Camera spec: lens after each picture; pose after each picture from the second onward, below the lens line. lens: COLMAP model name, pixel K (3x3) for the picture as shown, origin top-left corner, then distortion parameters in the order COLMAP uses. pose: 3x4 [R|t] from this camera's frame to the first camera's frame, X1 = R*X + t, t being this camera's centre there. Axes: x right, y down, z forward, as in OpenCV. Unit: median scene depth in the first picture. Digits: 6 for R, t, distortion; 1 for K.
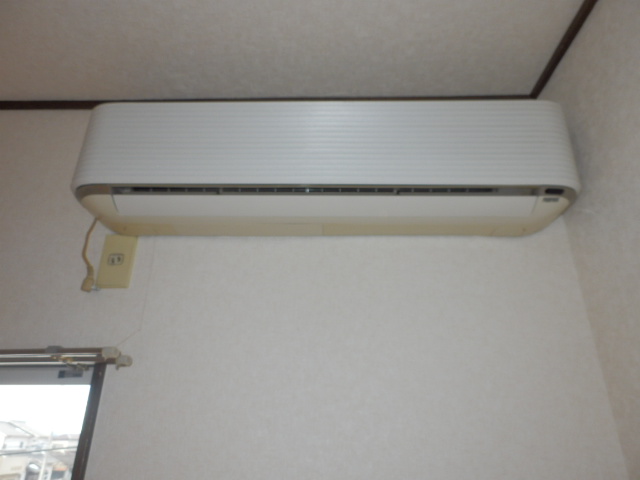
lens RADIAL K [[443.7, 0, 321.1], [0, 443.7, 243.7], [0, 0, 1]] dist [-0.007696, 0.000118]
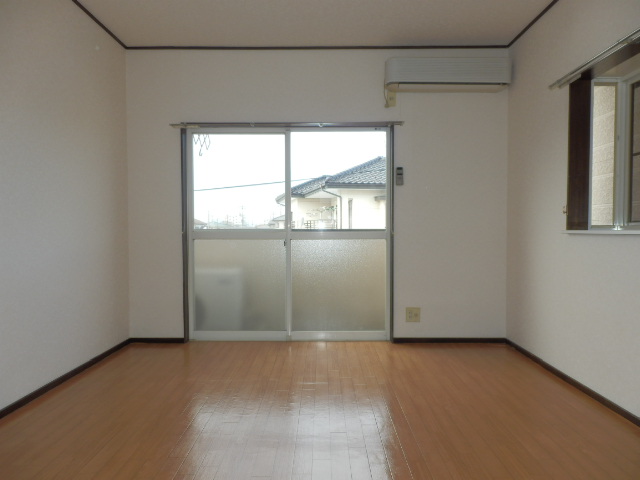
lens RADIAL K [[443.7, 0, 321.1], [0, 443.7, 243.7], [0, 0, 1]] dist [-0.007696, 0.000118]
pose [[0.999966, -0.003513, 0.007400, -1.150557], [-0.000140, 0.895935, 0.444186, -0.569863], [-0.008191, -0.444172, 0.895904, -3.145009]]
